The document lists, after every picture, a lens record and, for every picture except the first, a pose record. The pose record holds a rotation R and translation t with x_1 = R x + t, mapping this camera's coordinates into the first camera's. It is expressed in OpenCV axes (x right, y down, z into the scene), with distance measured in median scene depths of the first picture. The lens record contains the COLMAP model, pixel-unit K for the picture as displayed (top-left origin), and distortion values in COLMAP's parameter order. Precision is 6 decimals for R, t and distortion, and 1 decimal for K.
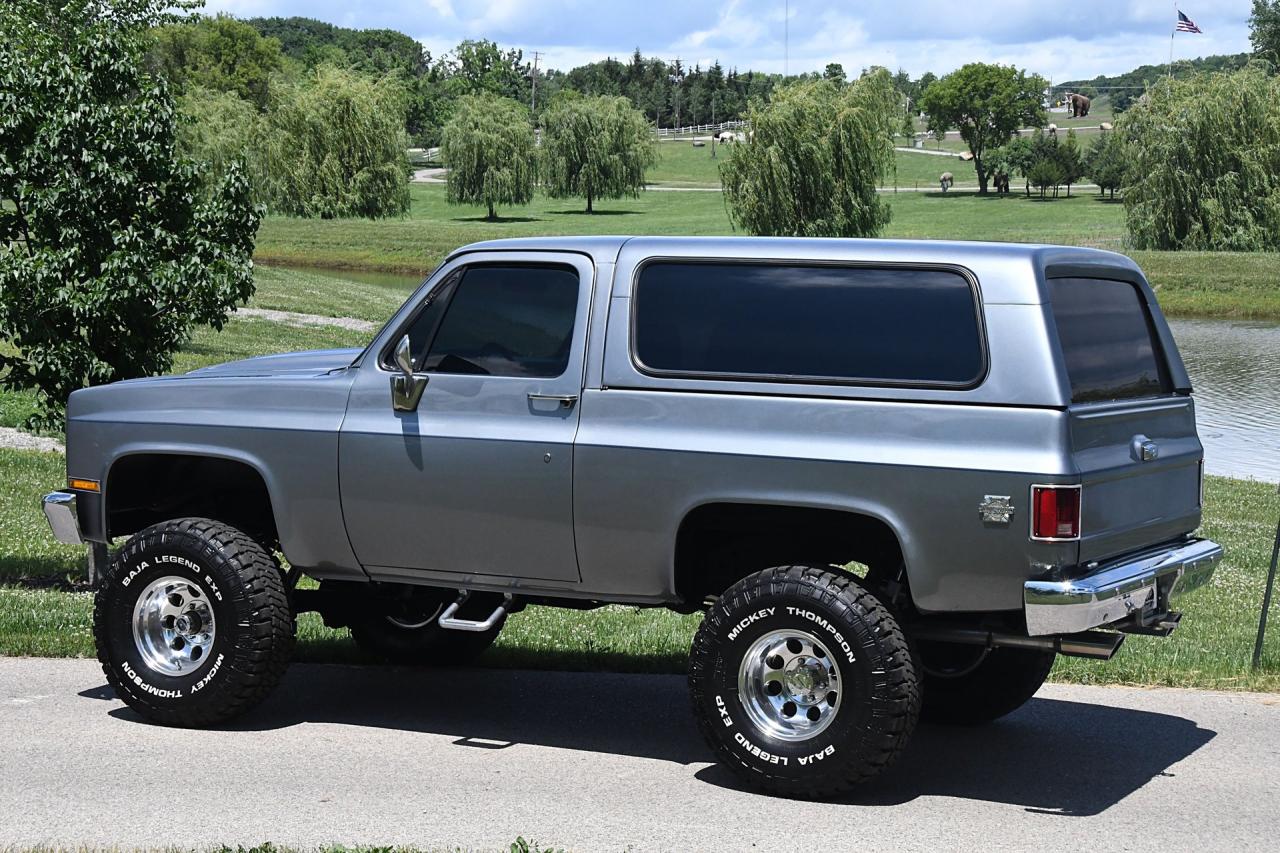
lens RADIAL K [[2455.3, 0, 640.0], [0, 2455.3, 426.5], [0, 0, 1]] dist [0.354553, 0.208989]
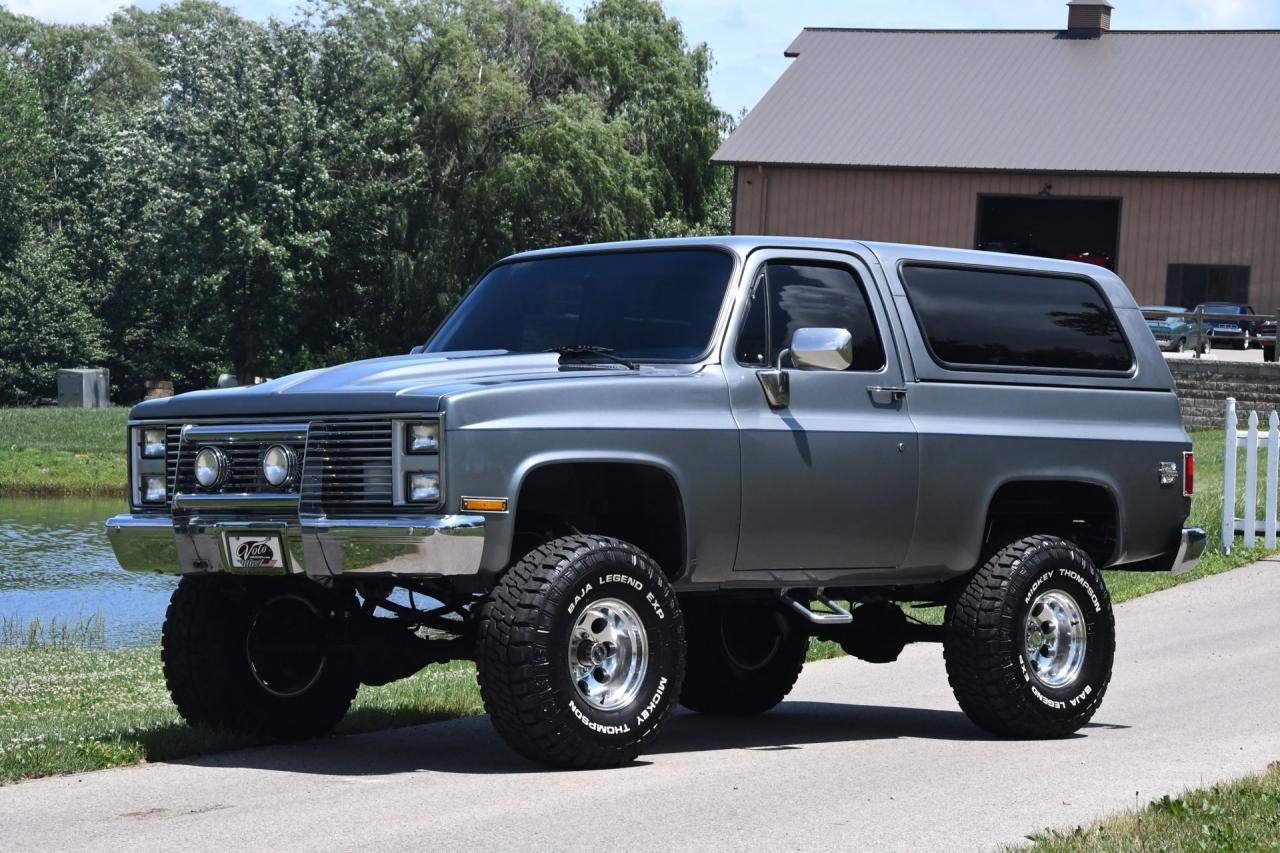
lens RADIAL K [[3640.9, 0, 640.0], [0, 3640.9, 426.5], [0, 0, 1]] dist [0.680436, 0.263005]
pose [[0.303486, -0.005906, 0.952818, -1.503596], [0.055661, 0.998383, -0.011541, 0.015114], [-0.951209, 0.056537, 0.303324, 0.618242]]
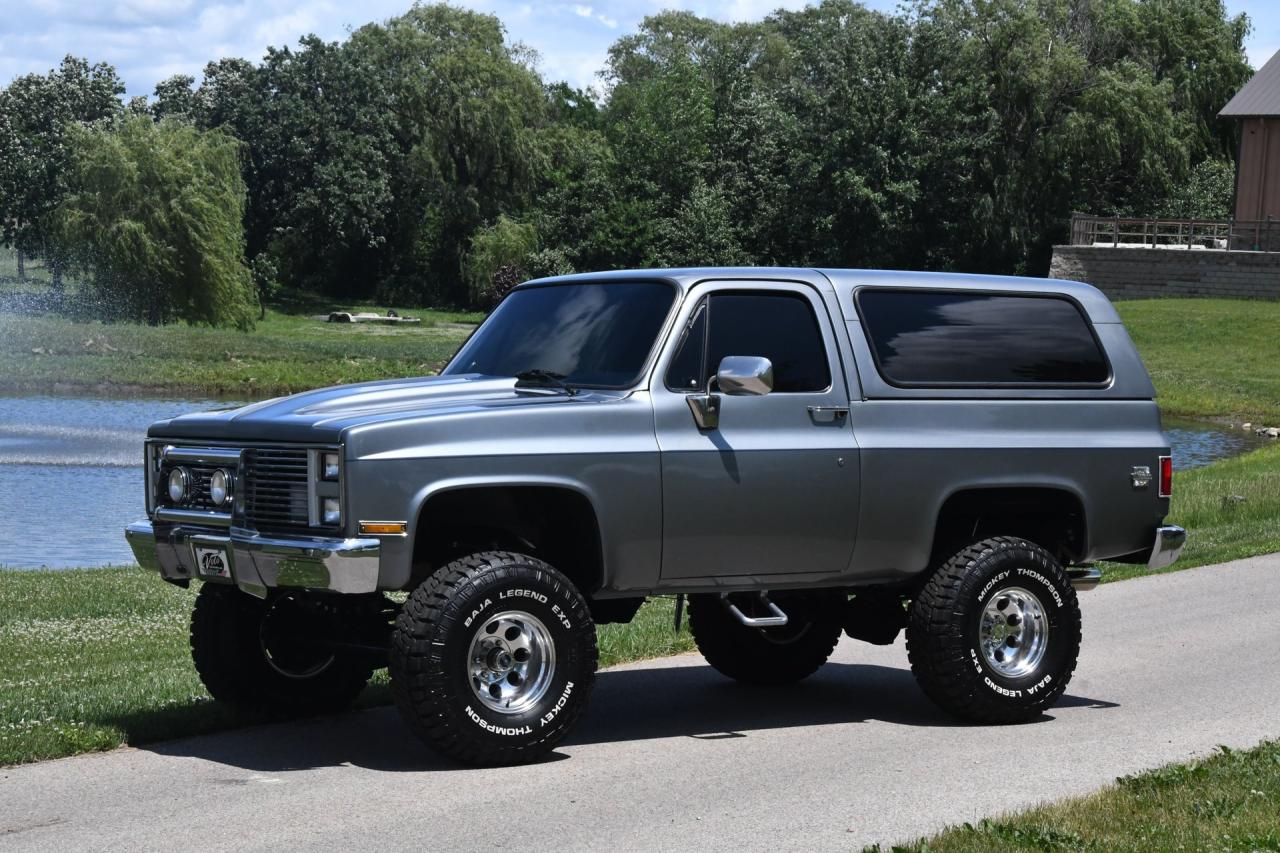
lens RADIAL K [[2828.9, 0, 640.0], [0, 2828.9, 426.5], [0, 0, 1]] dist [0.441733, 0.170167]
pose [[0.486866, -0.037858, 0.872656, -1.188770], [0.054316, 0.998439, 0.013011, -0.025038], [-0.871786, 0.041064, 0.488163, 0.430258]]
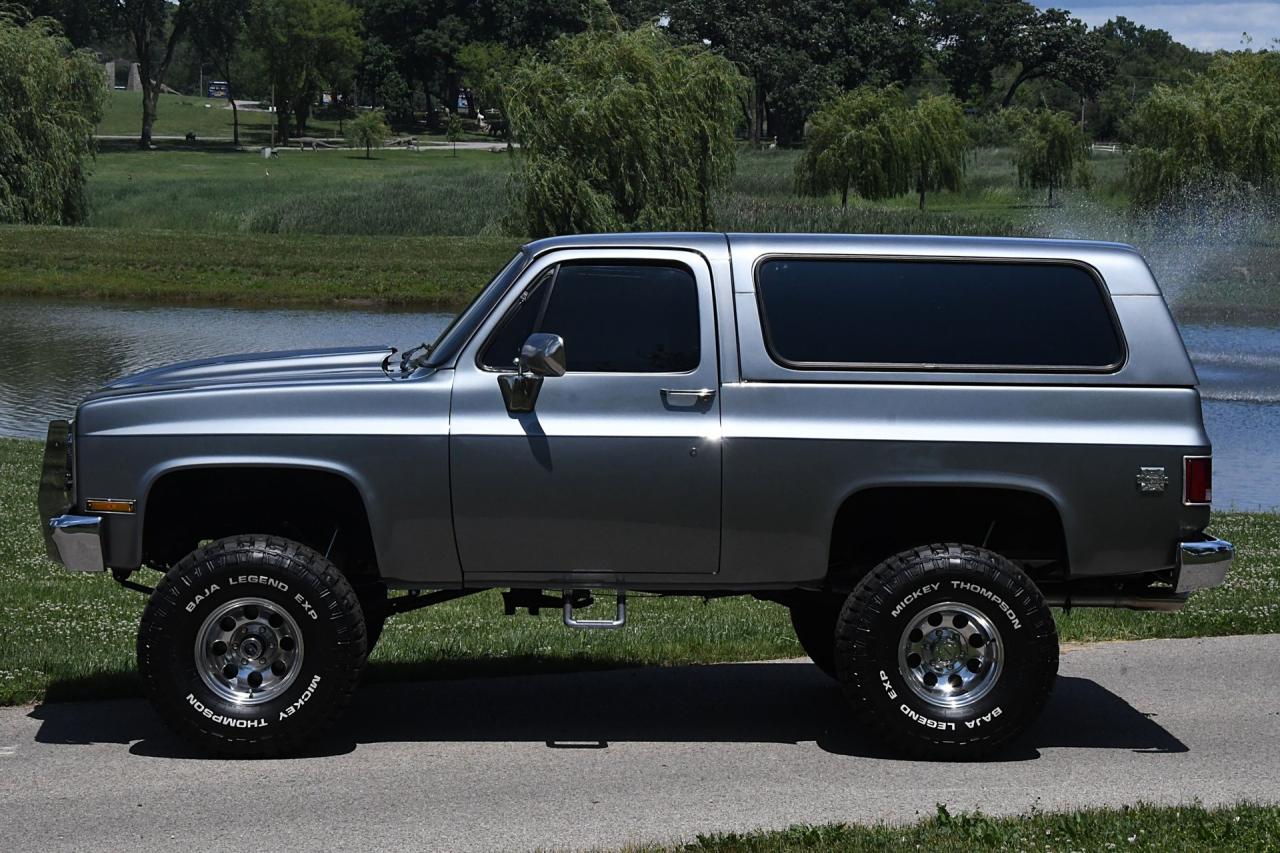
lens RADIAL K [[2828.9, 0, 640.0], [0, 2828.9, 426.5], [0, 0, 1]] dist [0.441733, 0.170167]
pose [[0.870491, -0.035831, 0.490879, -0.612909], [0.034994, 0.999328, 0.010887, -0.011057], [-0.490939, 0.007701, 0.871160, -0.006640]]
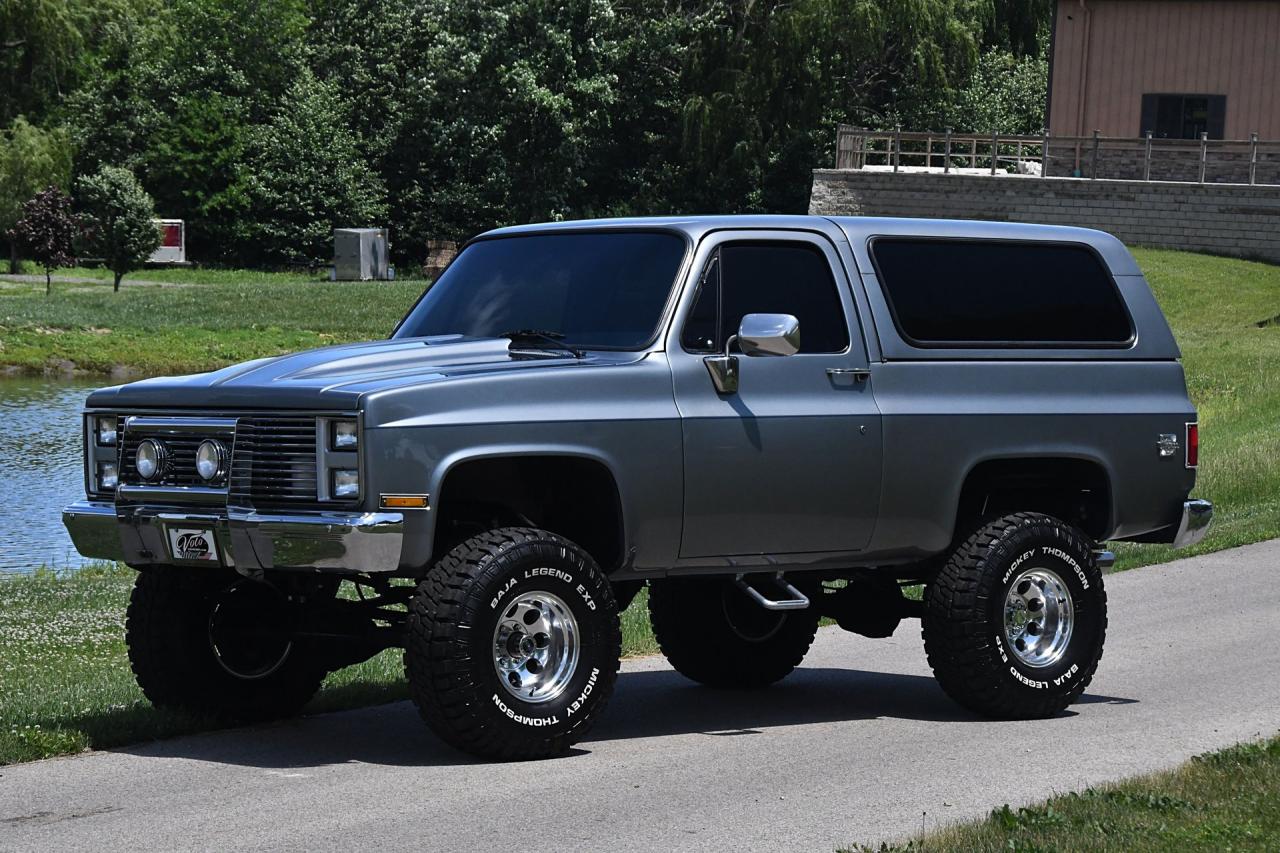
lens RADIAL K [[4036.2, 0, 640.0], [0, 4036.2, 426.5], [0, 0, 1]] dist [0.734168, 1.263154]
pose [[0.386603, -0.042070, 0.921286, -1.592446], [0.059845, 0.997998, 0.020460, -0.028277], [-0.920303, 0.047224, 0.388346, 0.415480]]
